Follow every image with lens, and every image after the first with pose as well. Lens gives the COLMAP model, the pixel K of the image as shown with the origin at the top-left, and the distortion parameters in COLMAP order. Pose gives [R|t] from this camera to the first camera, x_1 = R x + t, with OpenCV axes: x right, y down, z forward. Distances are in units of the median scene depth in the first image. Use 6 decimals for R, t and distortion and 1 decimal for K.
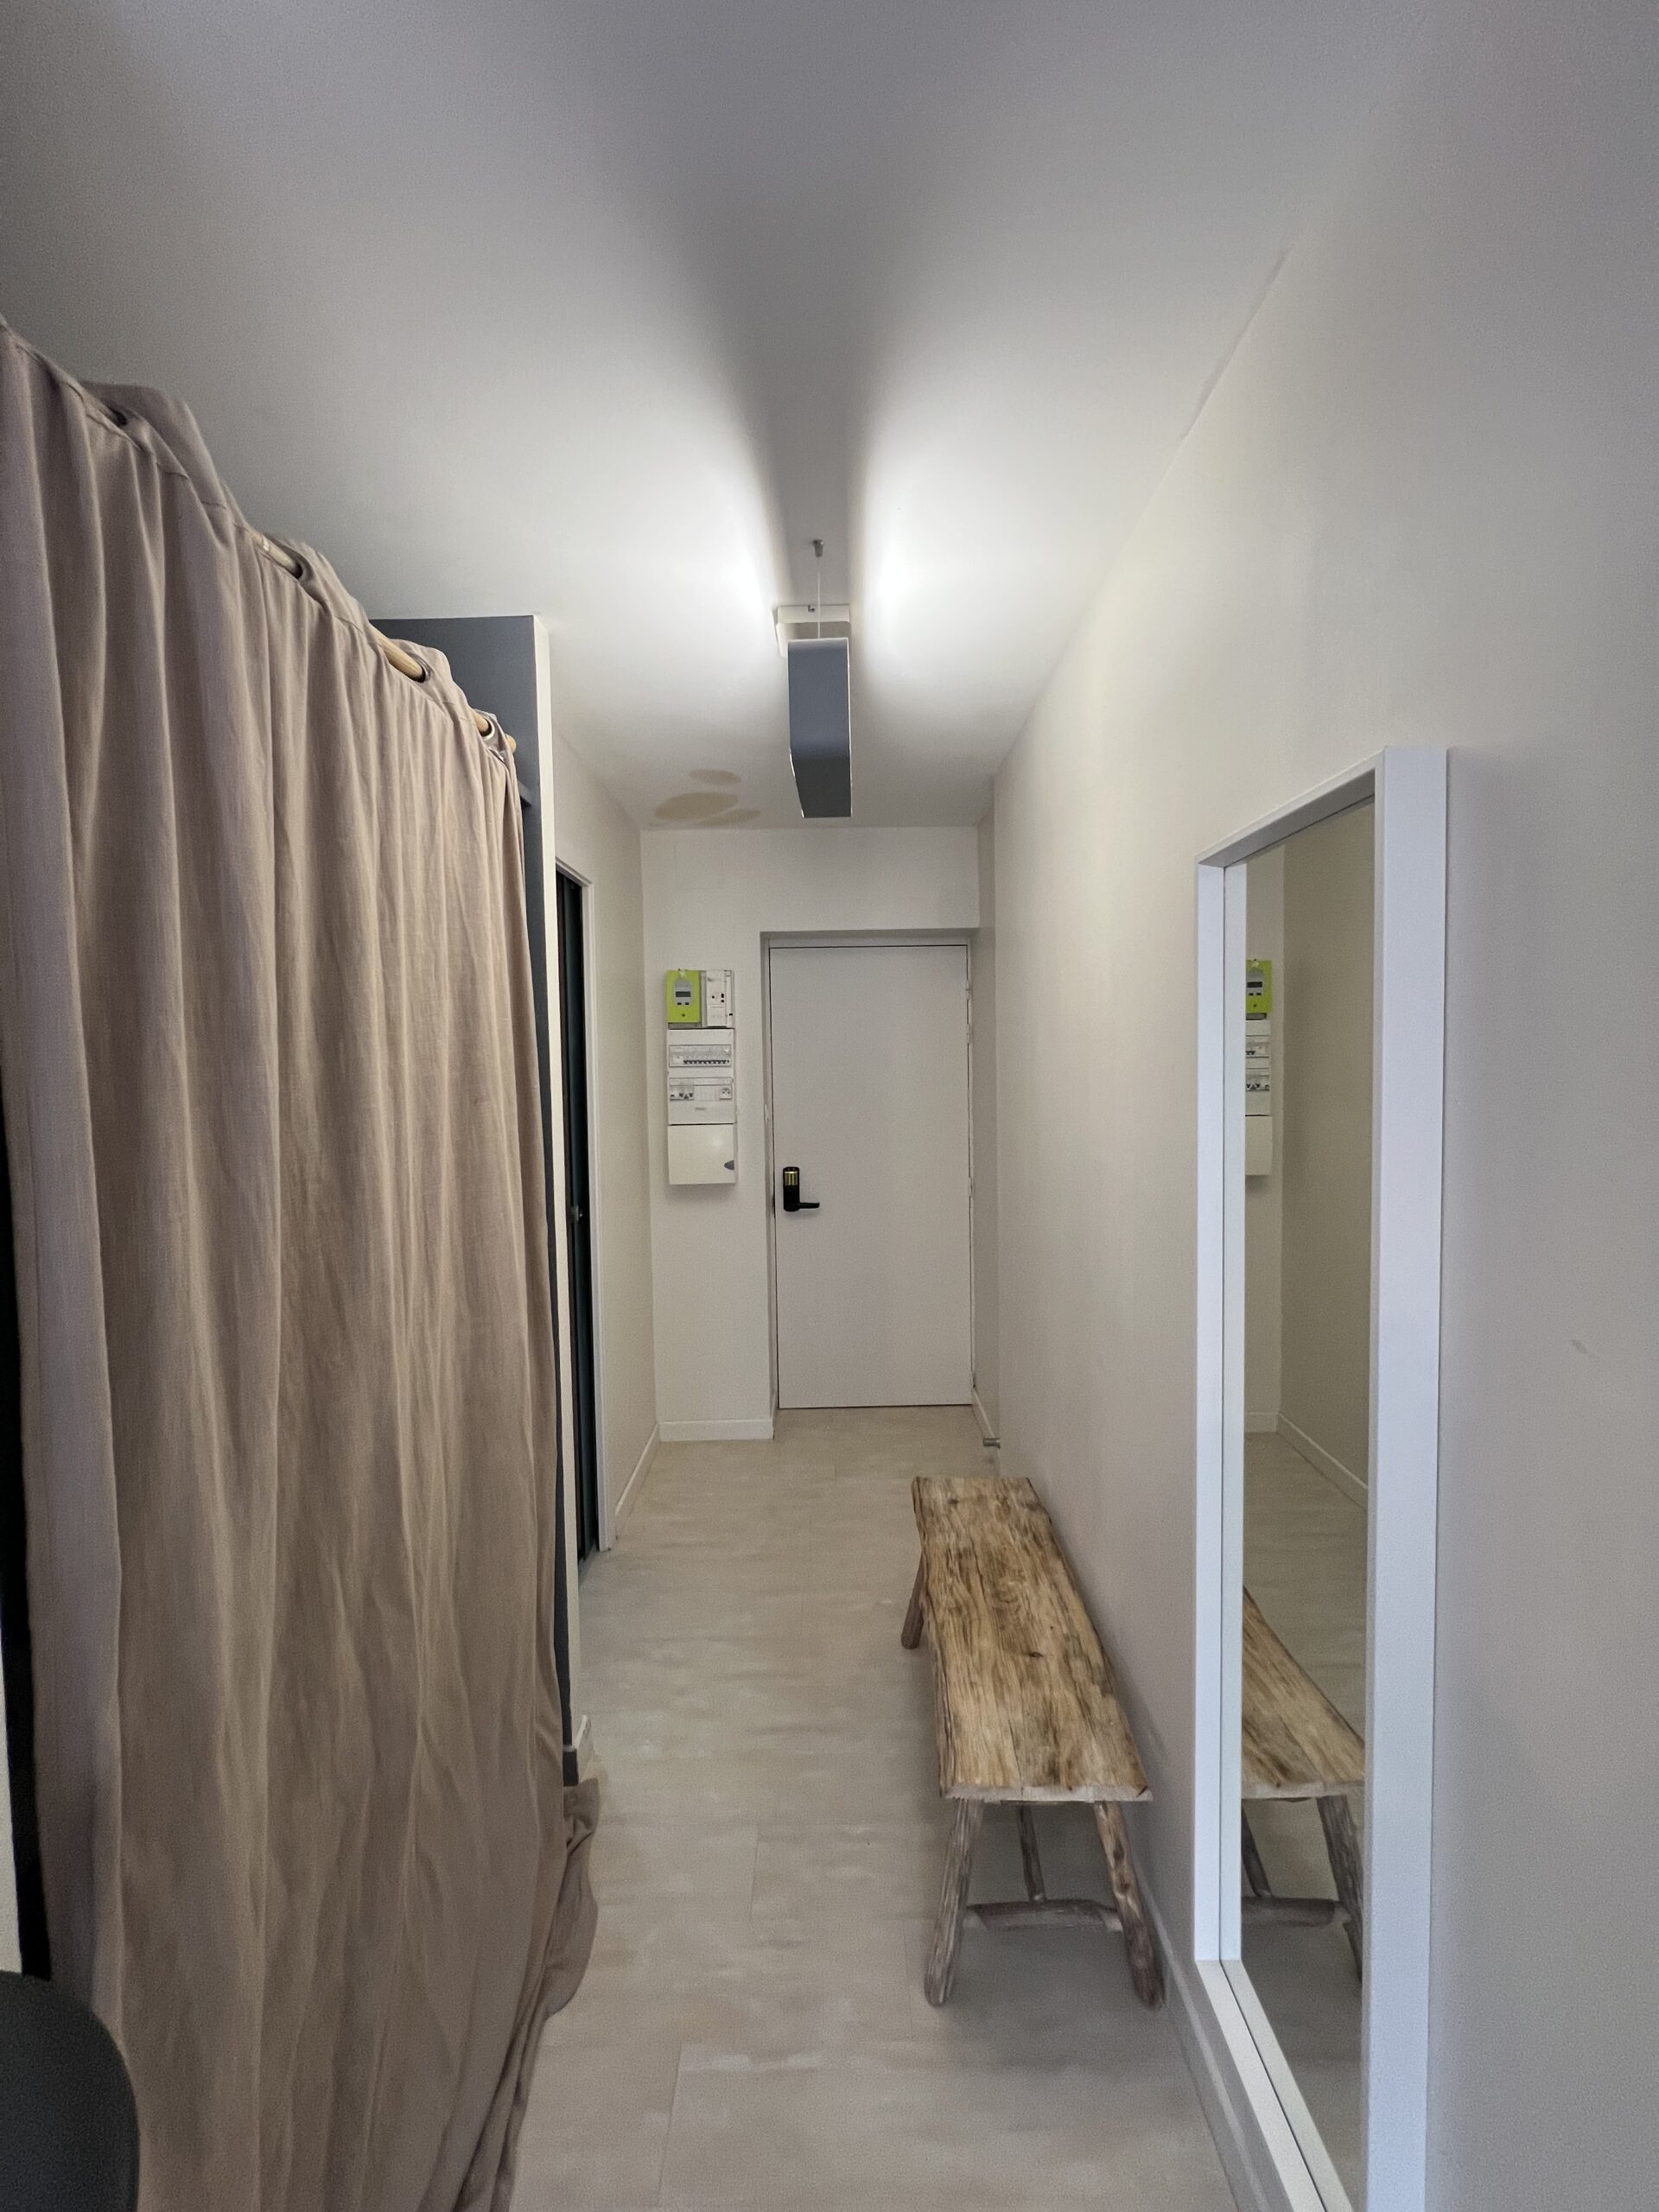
lens RADIAL K [[879.3, 0, 829.5], [0, 879.3, 1106.0], [0, 0, 1]] dist [-0.001706, -0.000404]
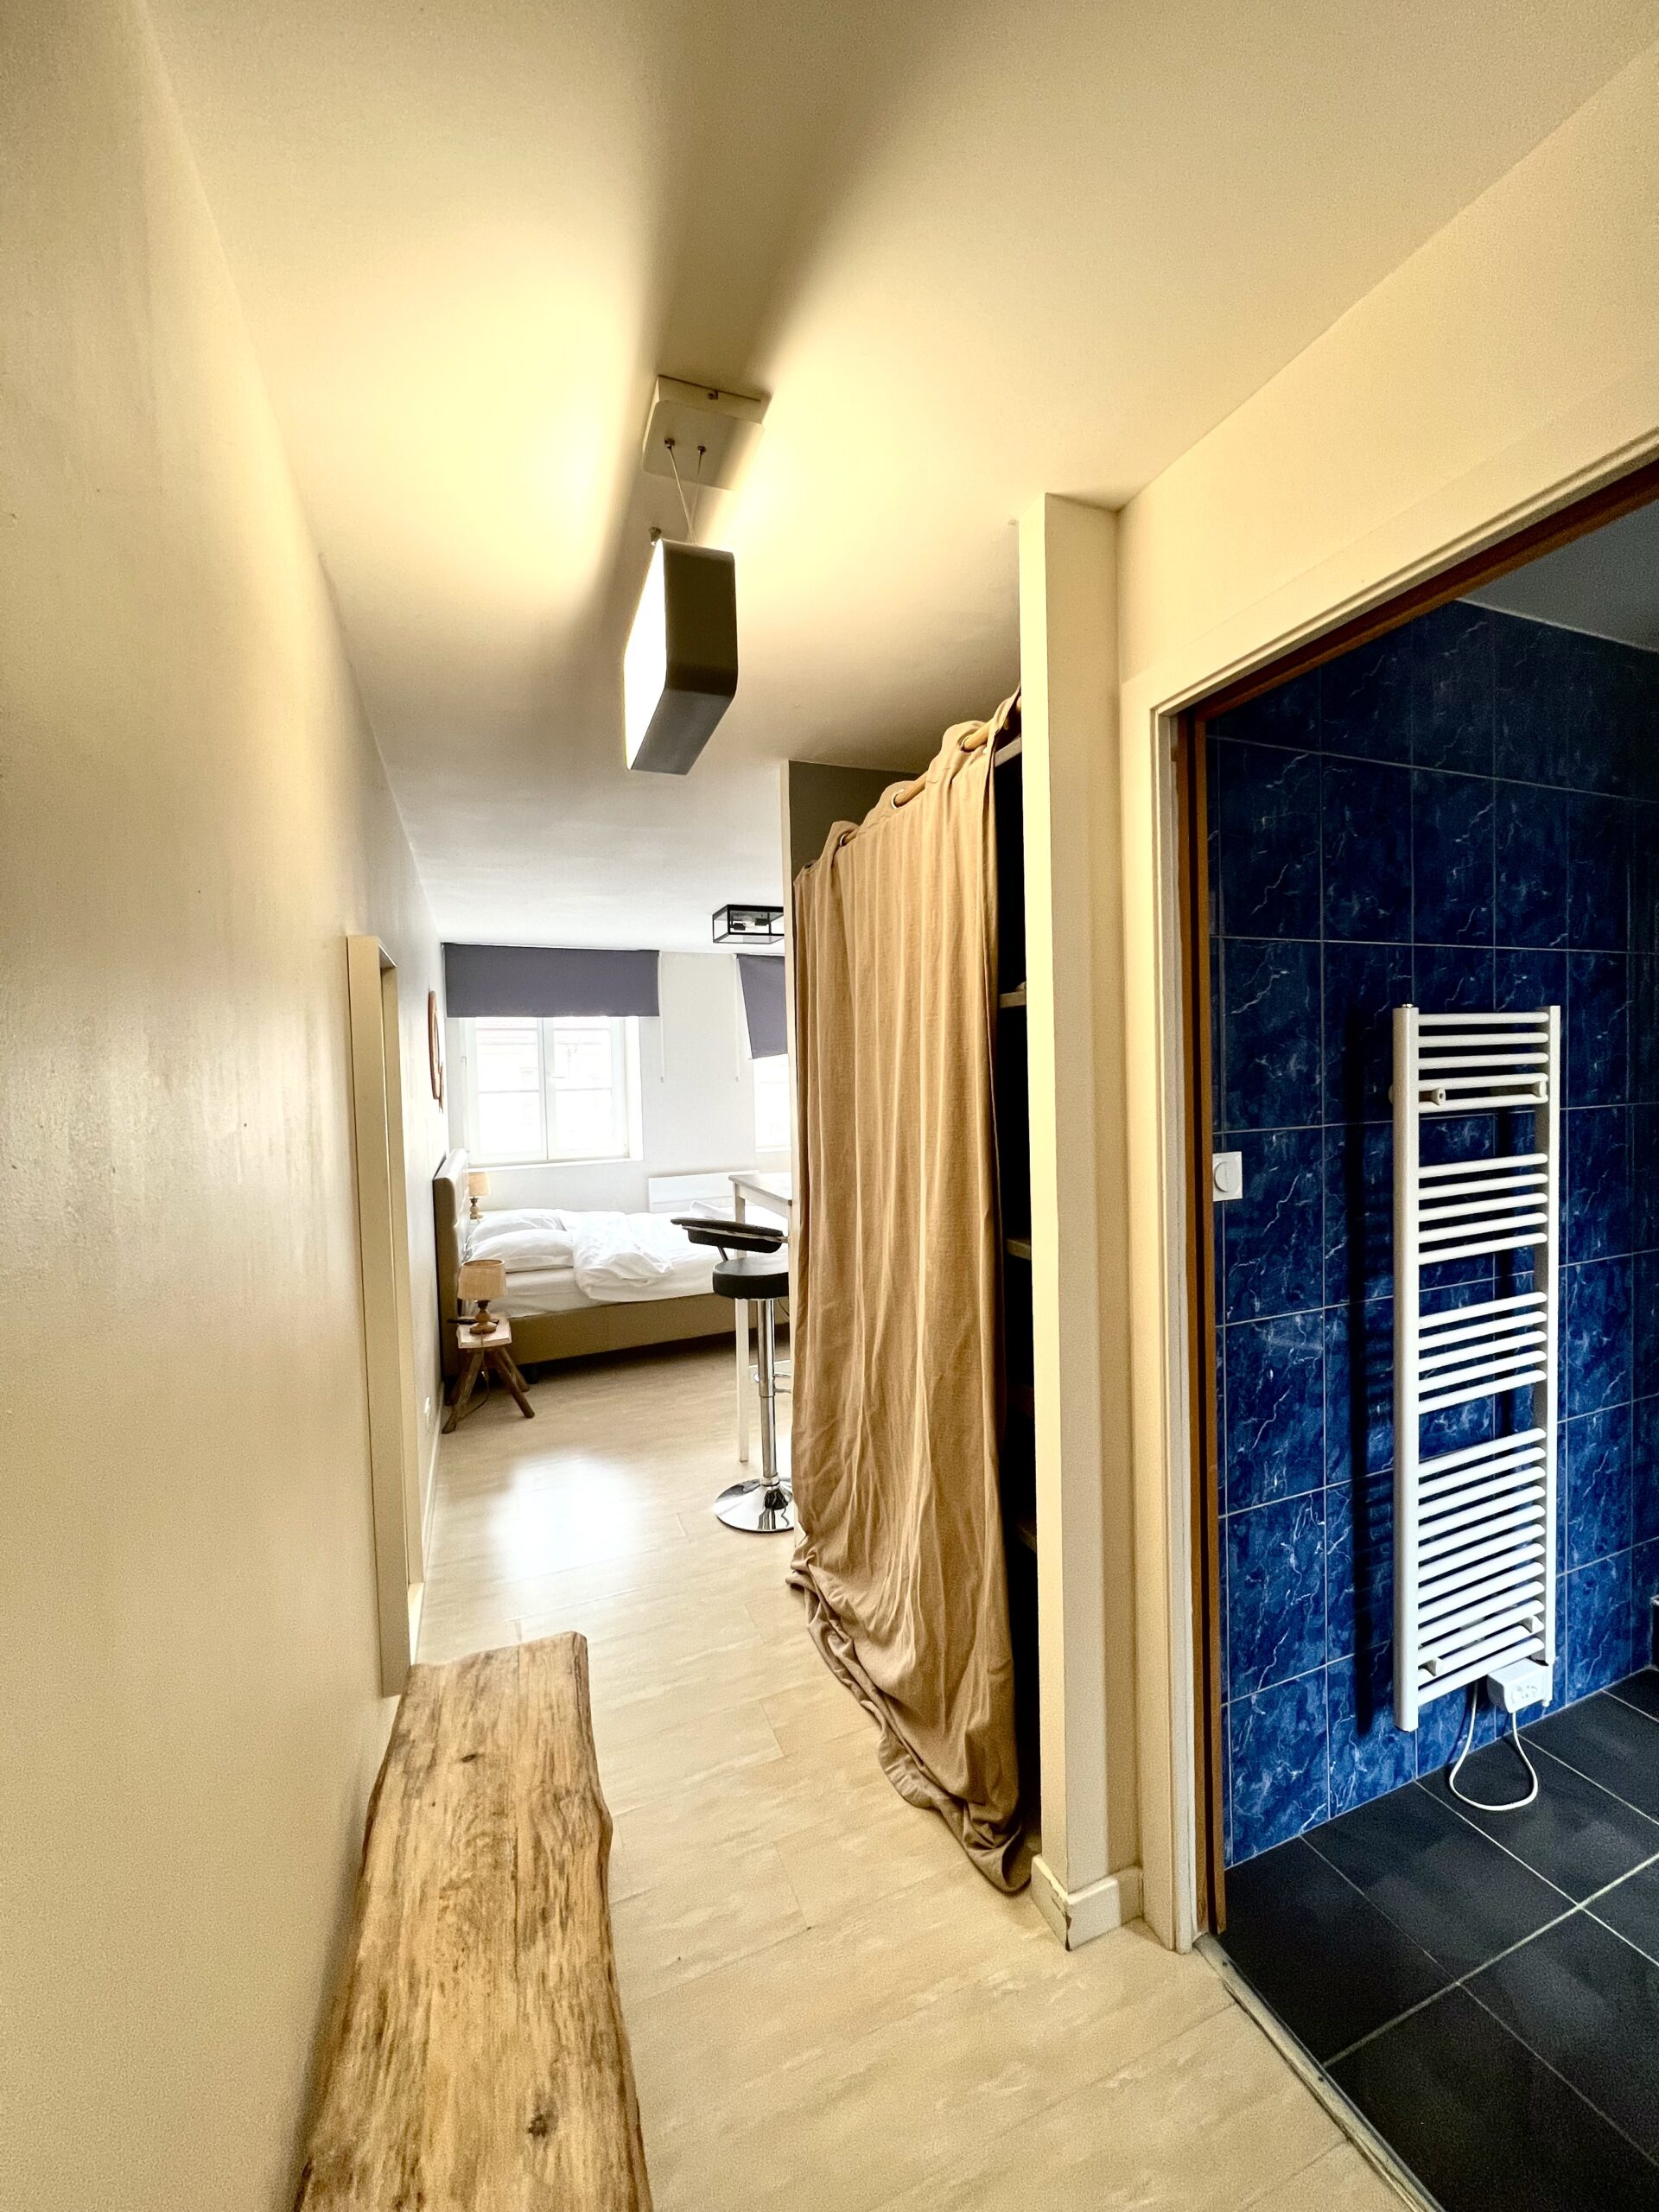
lens RADIAL K [[879.3, 0, 829.5], [0, 879.3, 1106.0], [0, 0, 1]] dist [-0.001706, -0.000404]
pose [[-0.927169, 0.057914, -0.370140, 0.162000], [0.021680, 0.994618, 0.101315, -0.075588], [0.374015, 0.085912, -0.923435, 1.606745]]
